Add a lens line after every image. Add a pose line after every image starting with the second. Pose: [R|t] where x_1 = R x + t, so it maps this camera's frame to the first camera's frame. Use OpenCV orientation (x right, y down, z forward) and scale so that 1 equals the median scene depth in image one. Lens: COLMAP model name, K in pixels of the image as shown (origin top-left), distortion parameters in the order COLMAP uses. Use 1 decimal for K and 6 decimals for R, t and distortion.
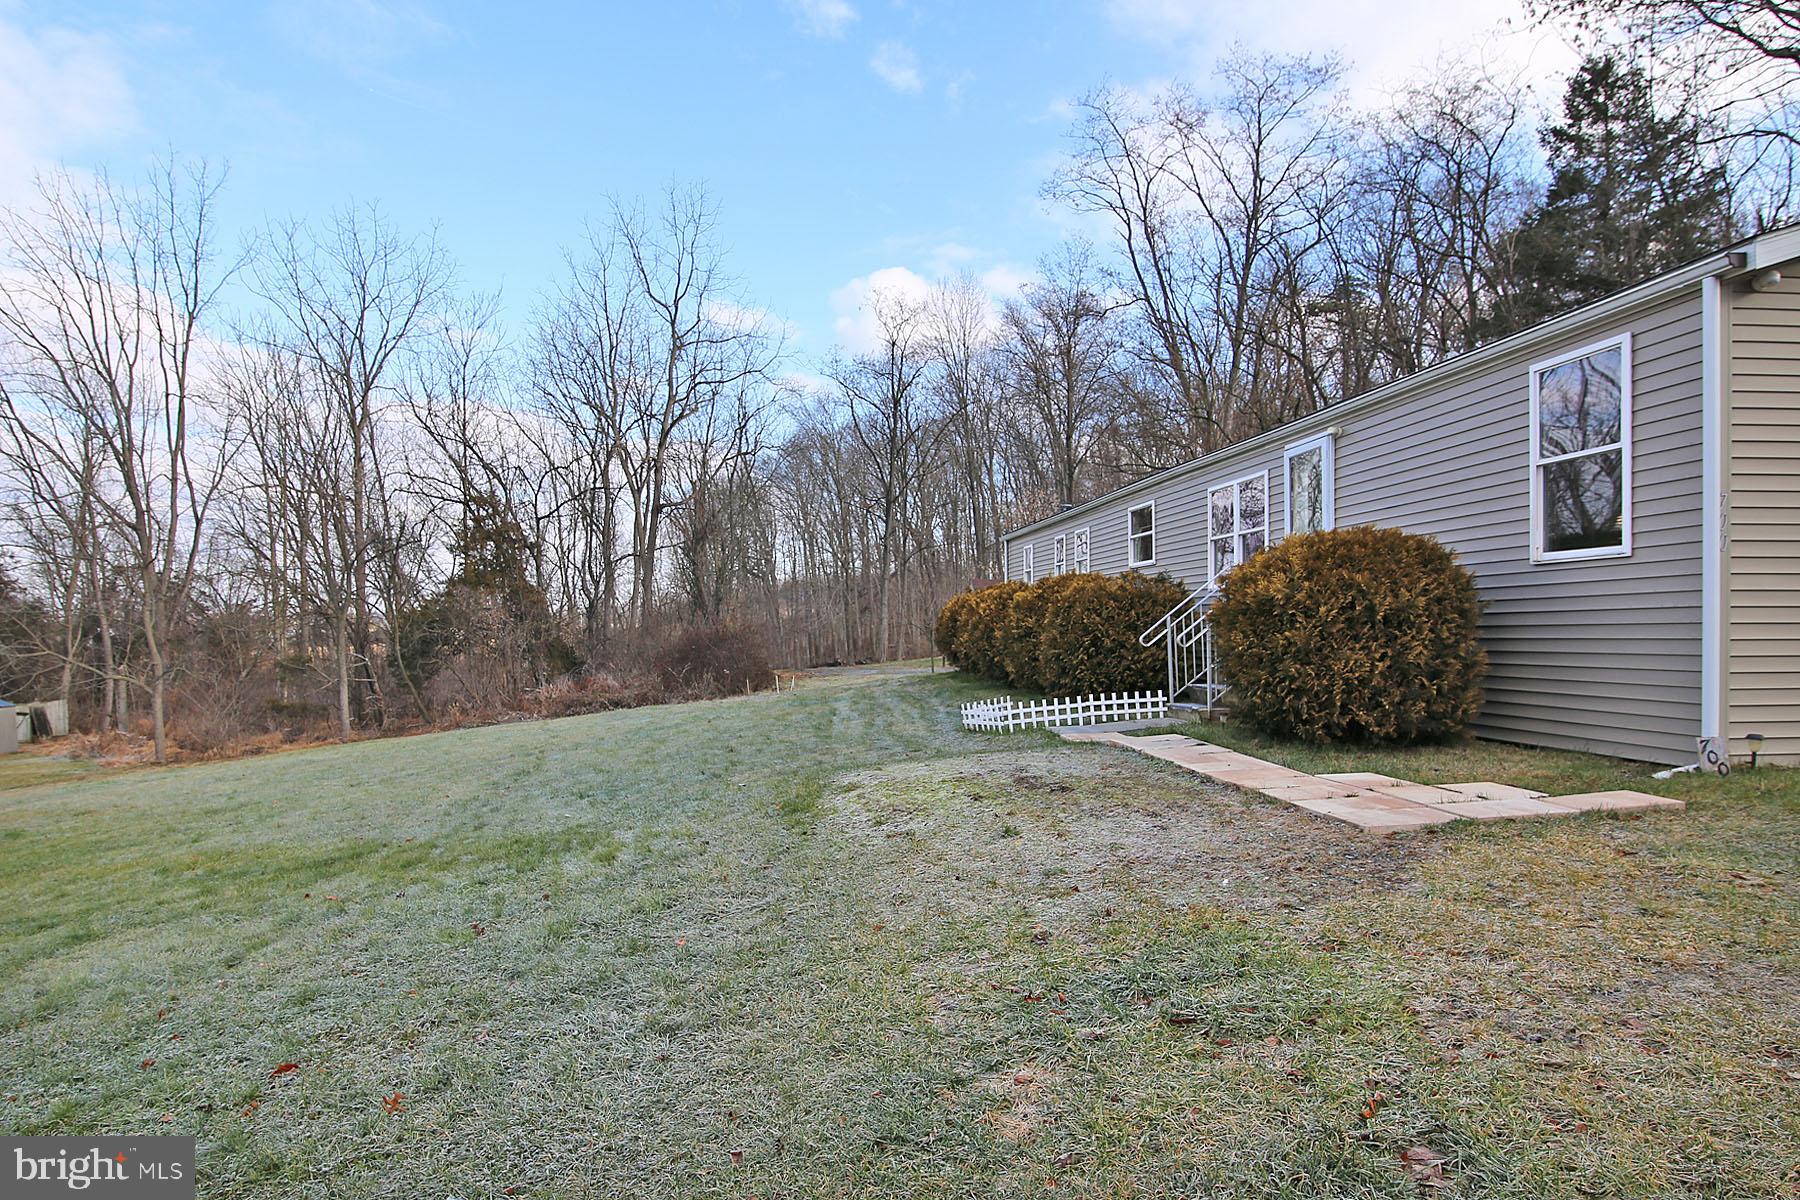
lens RADIAL K [[1166.9, 0, 900.0], [0, 1166.9, 600.0], [0, 0, 1]] dist [0.001328, 0.000805]
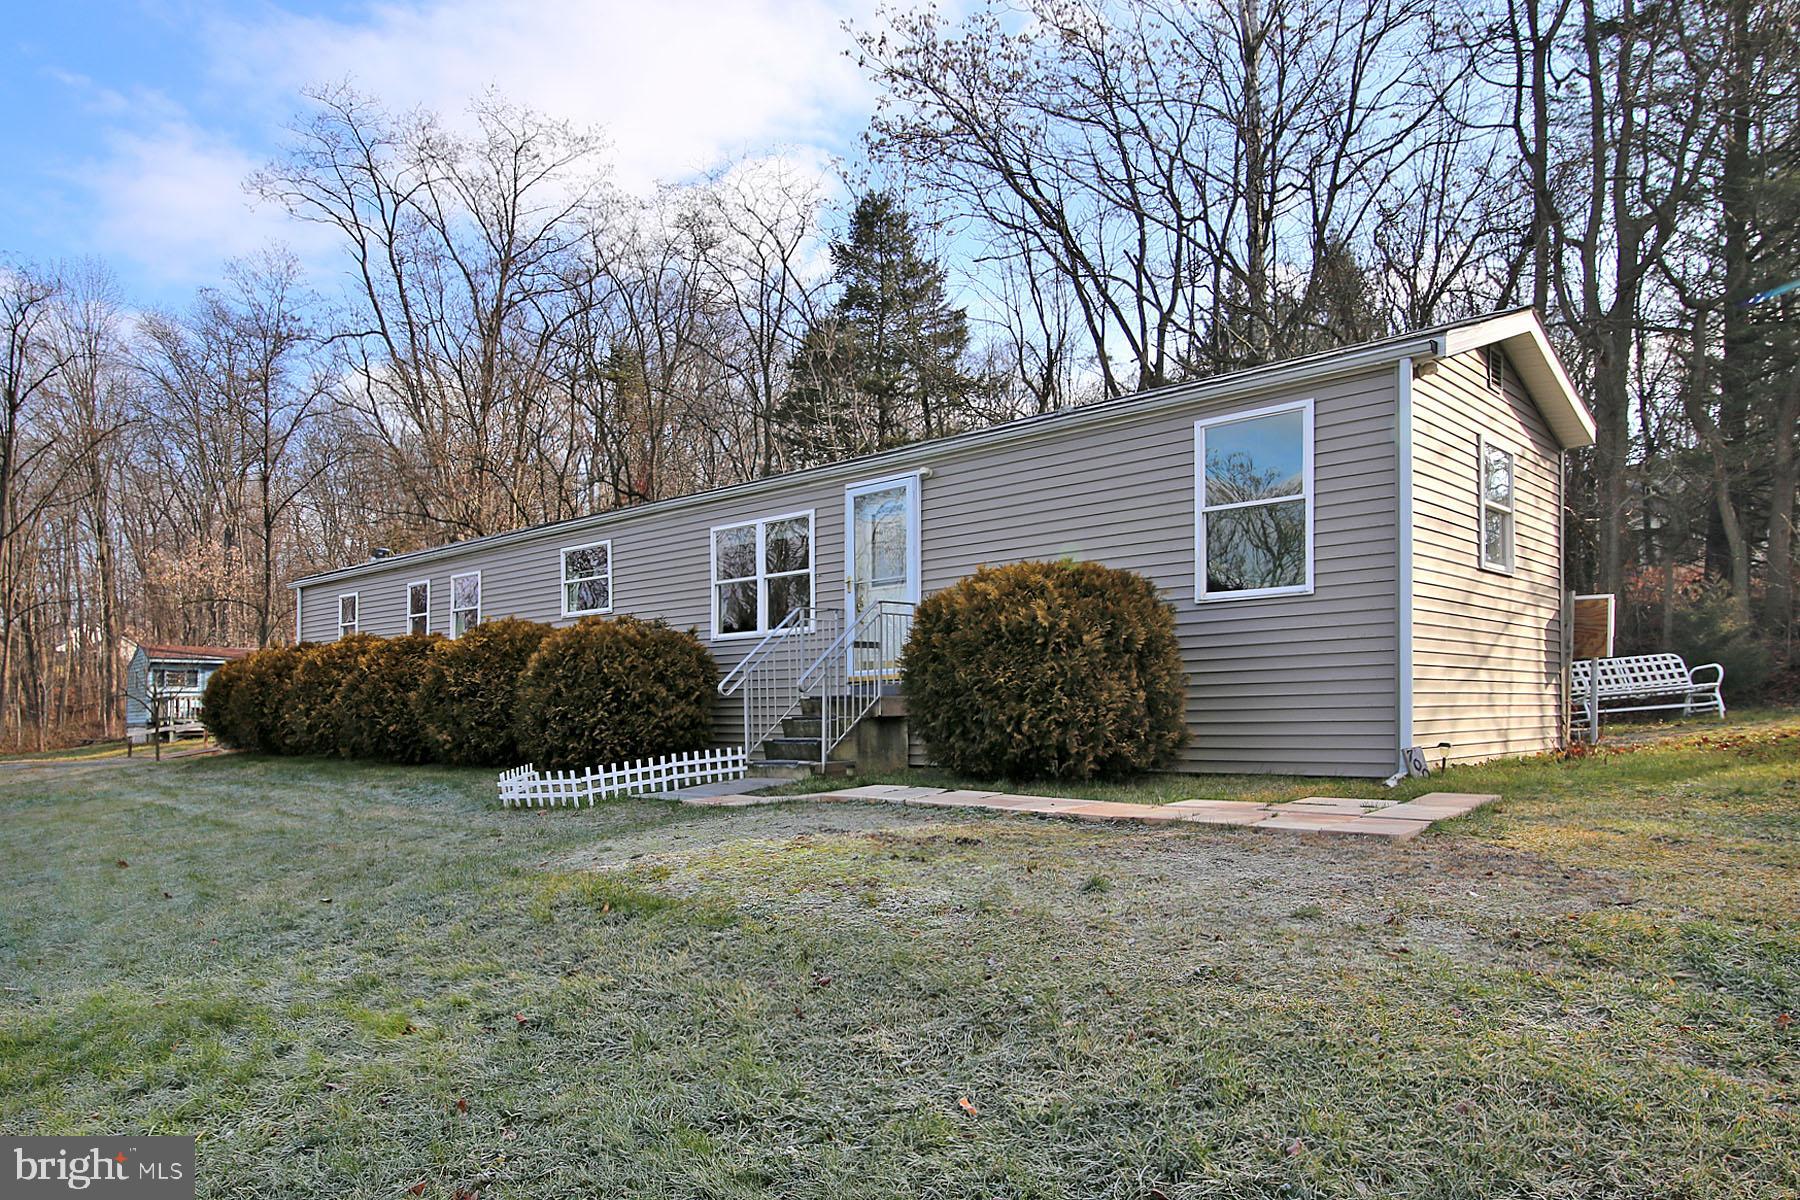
lens RADIAL K [[1213.9, 0, 900.0], [0, 1213.9, 600.0], [0, 0, 1]] dist [-0.008130, 0.001189]
pose [[0.760541, 0.050291, 0.647339, -0.263990], [-0.003031, 0.997260, -0.073915, 0.033541], [-0.649283, 0.054253, 0.758610, 0.221994]]
